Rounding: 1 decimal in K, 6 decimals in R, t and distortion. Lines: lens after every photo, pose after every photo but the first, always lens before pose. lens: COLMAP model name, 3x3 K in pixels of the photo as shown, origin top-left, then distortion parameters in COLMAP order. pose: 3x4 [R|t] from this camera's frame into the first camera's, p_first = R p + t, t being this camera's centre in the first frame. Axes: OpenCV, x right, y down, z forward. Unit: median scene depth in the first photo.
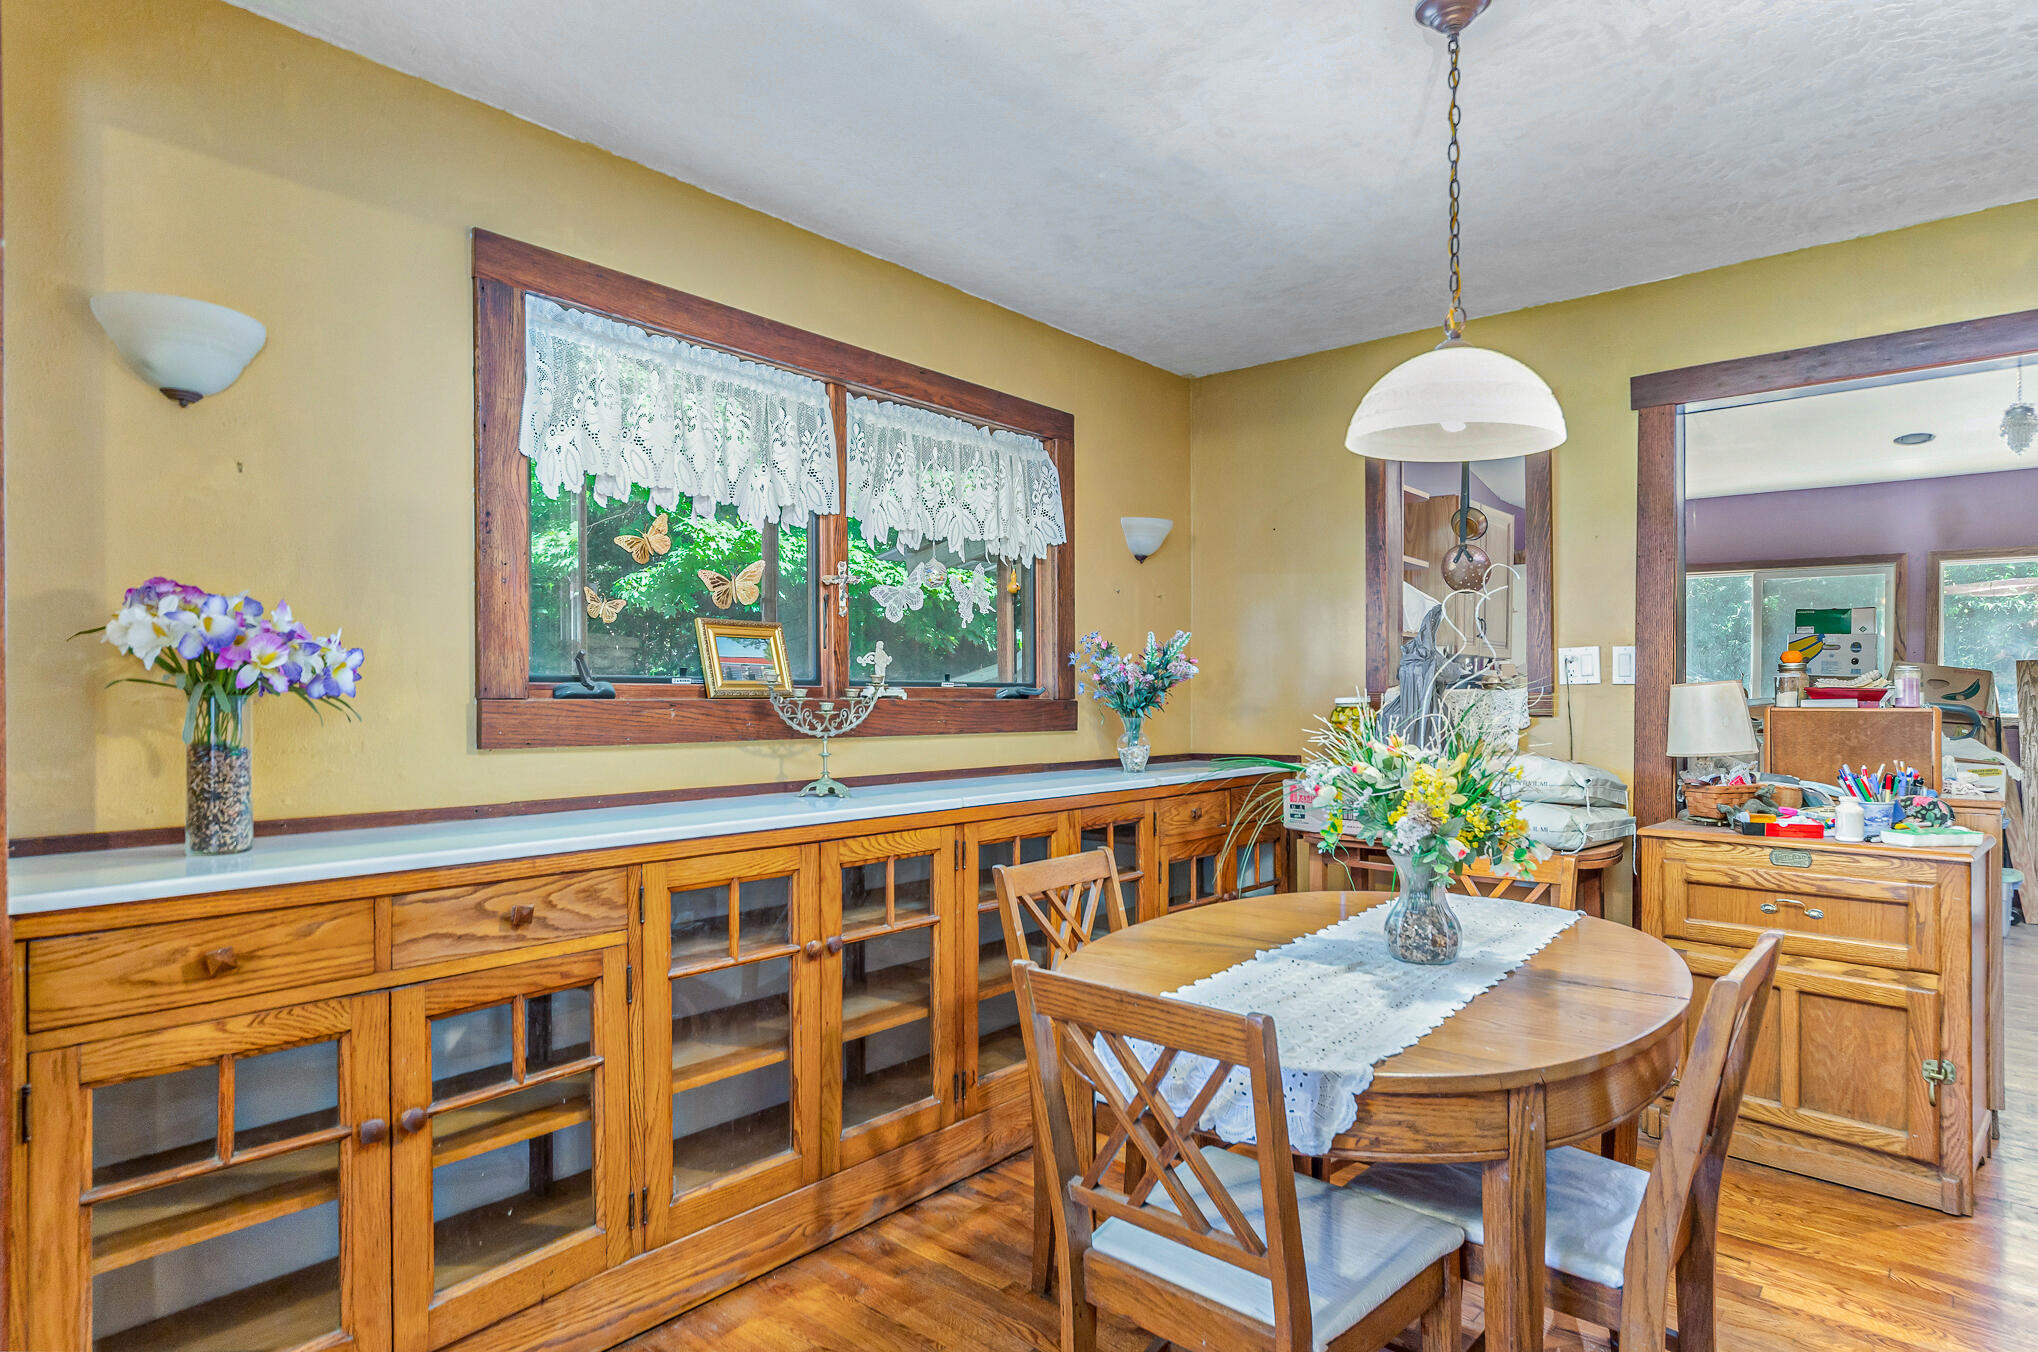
lens RADIAL K [[1138.9, 0, 1011.2], [0, 1138.9, 678.8], [0, 0, 1]] dist [-0.001992, 0.002055]
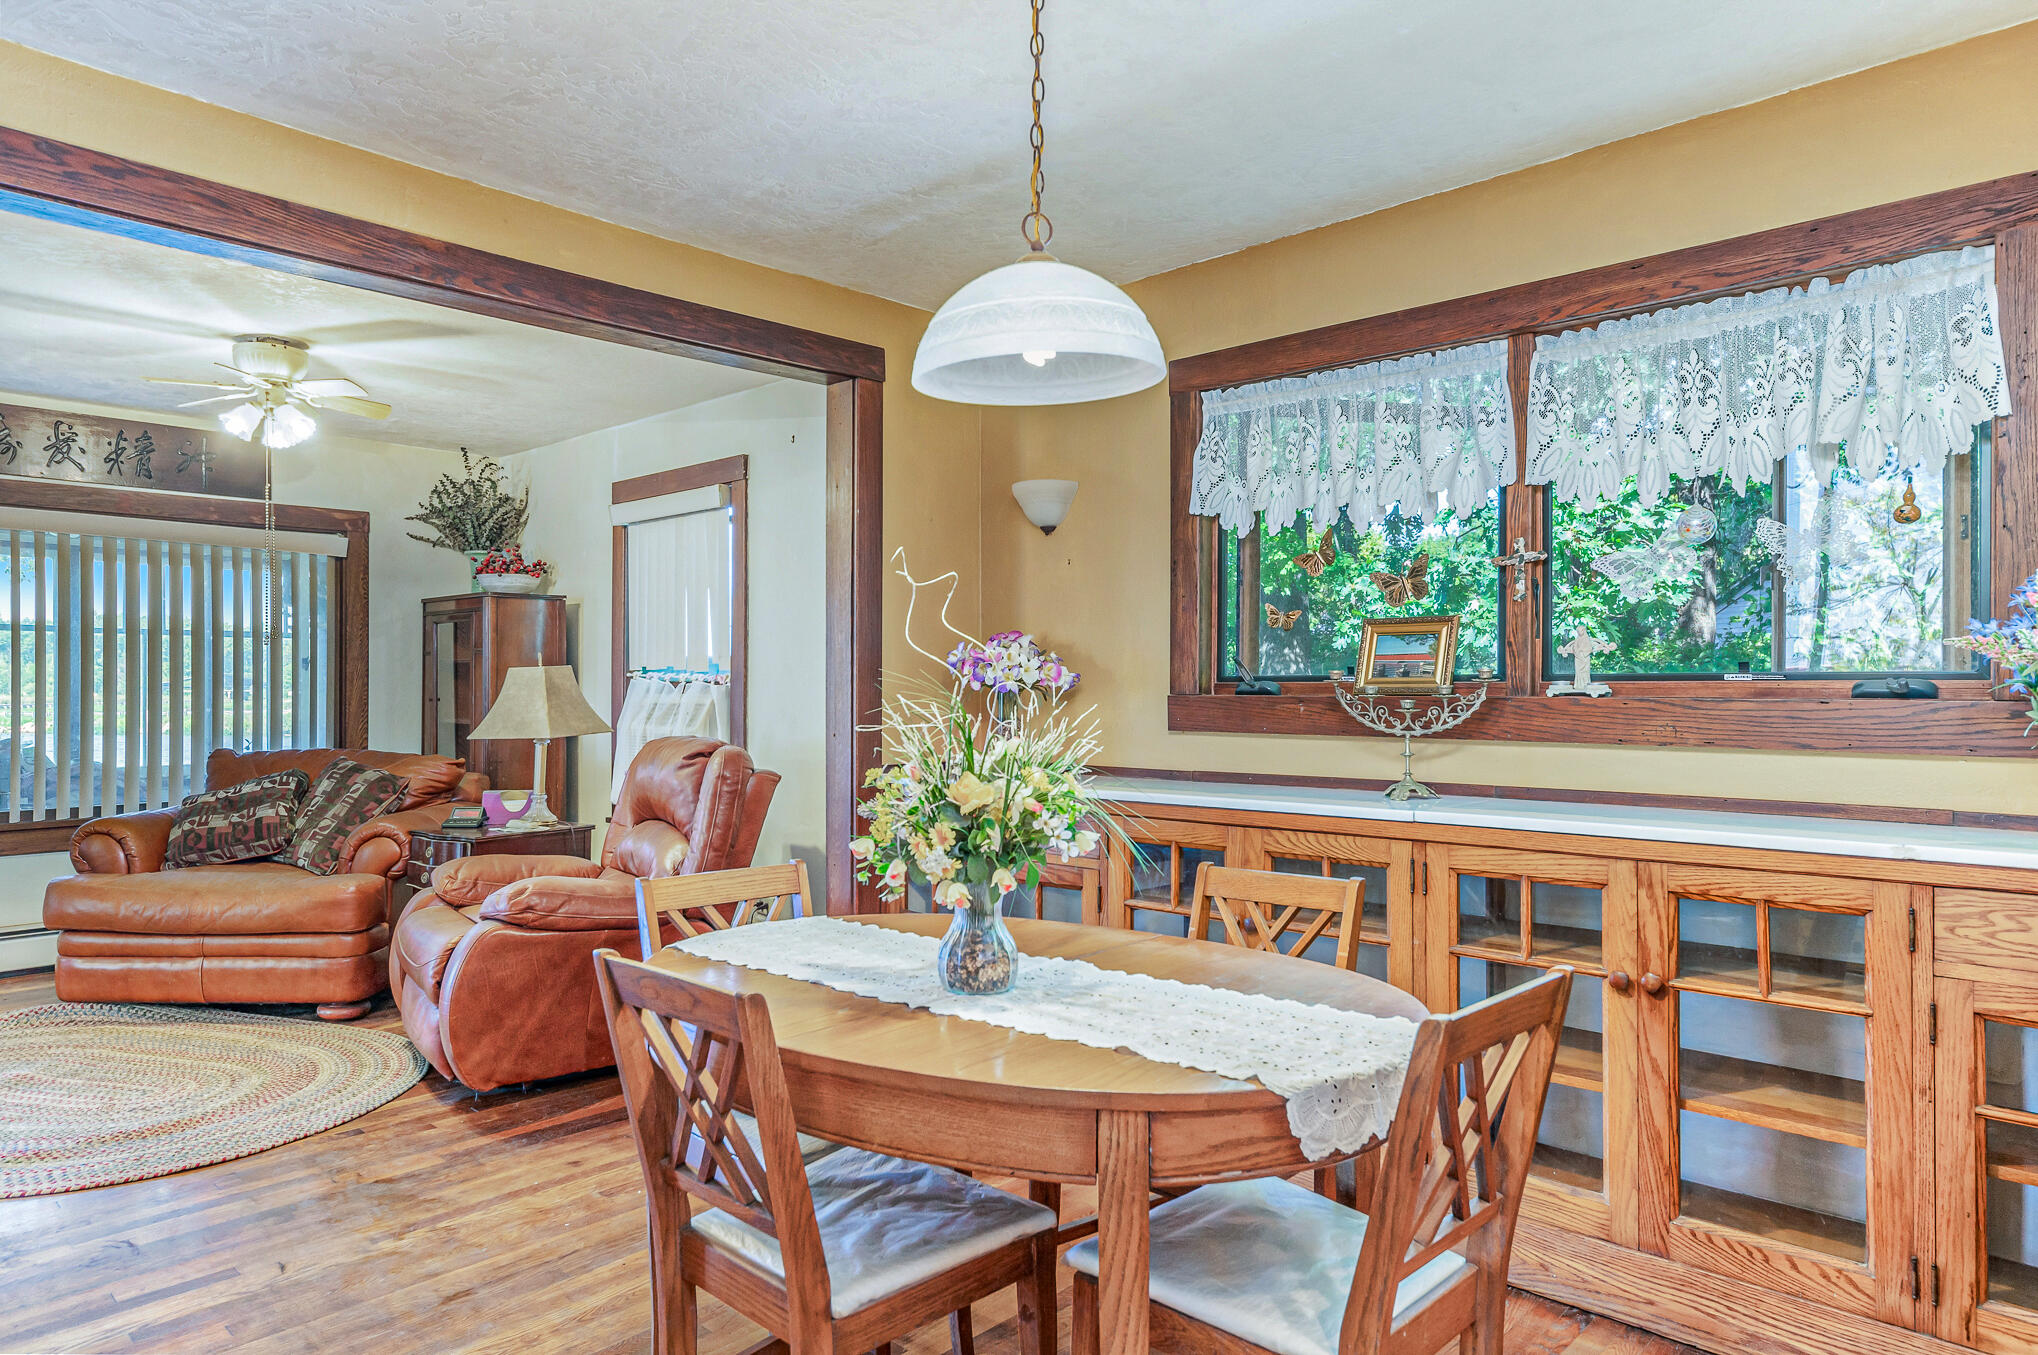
lens RADIAL K [[1262.5, 0, 1013.7], [0, 1262.5, 680.0], [0, 0, 1]] dist [0.021382, 0.004895]
pose [[-0.059904, -0.005117, -0.998191, 0.899830], [0.014901, 0.999871, -0.006020, 0.005322], [0.998093, -0.015235, -0.059820, 0.720813]]
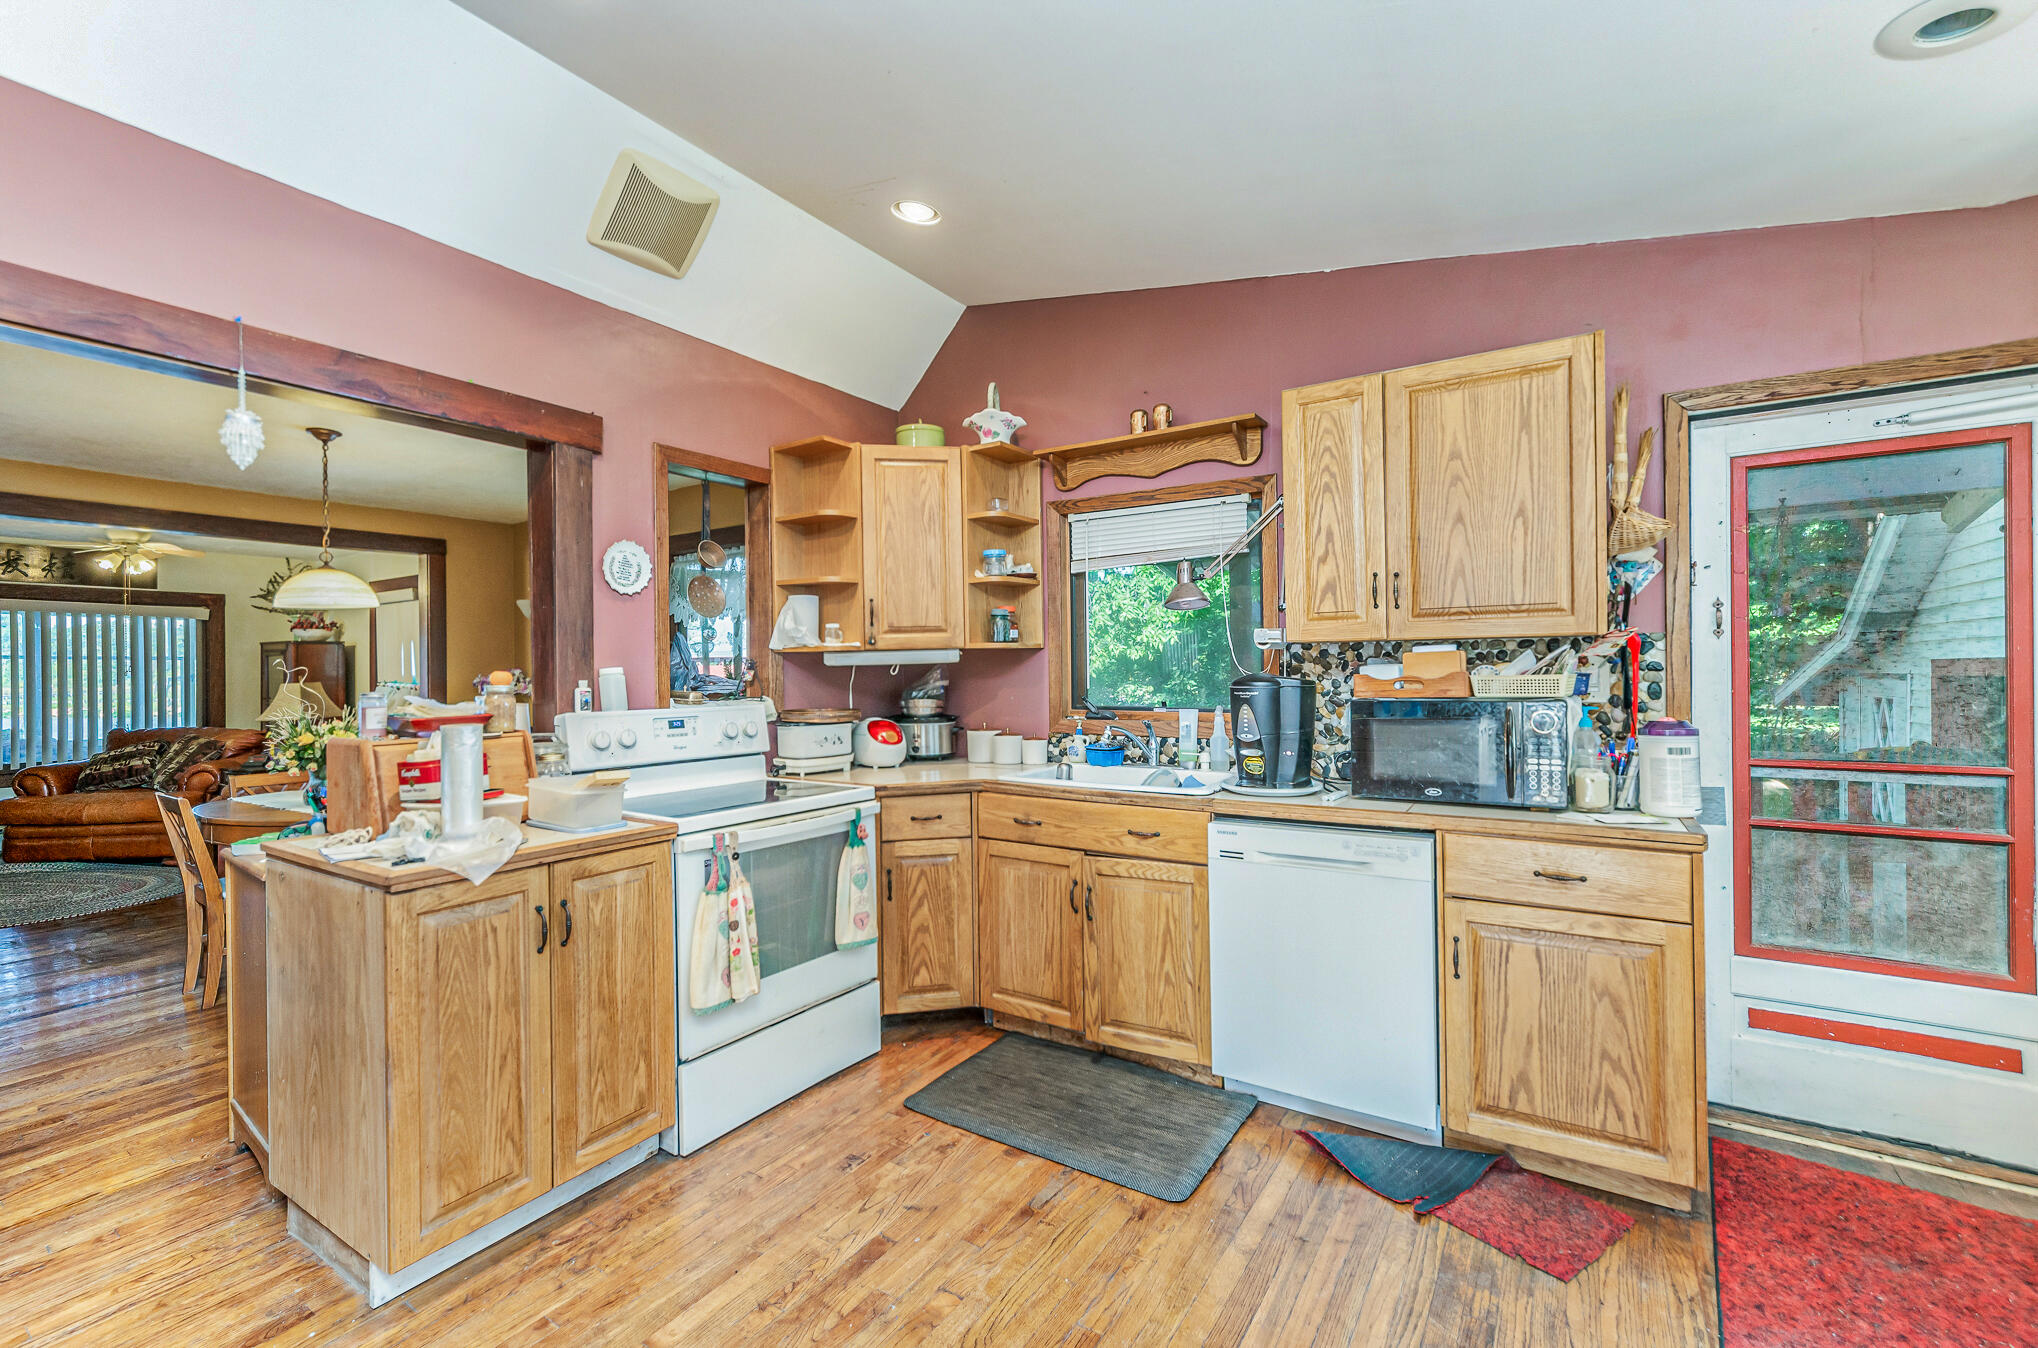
lens RADIAL K [[838.6, 0, 1025.4], [0, 838.6, 670.2], [0, 0, 1]] dist [0.002268, 0.000075]
pose [[0.137956, 0.000649, -0.990438, 1.668991], [0.027172, 0.999621, 0.004440, -0.023490], [0.990066, -0.027525, 0.137886, 1.542353]]
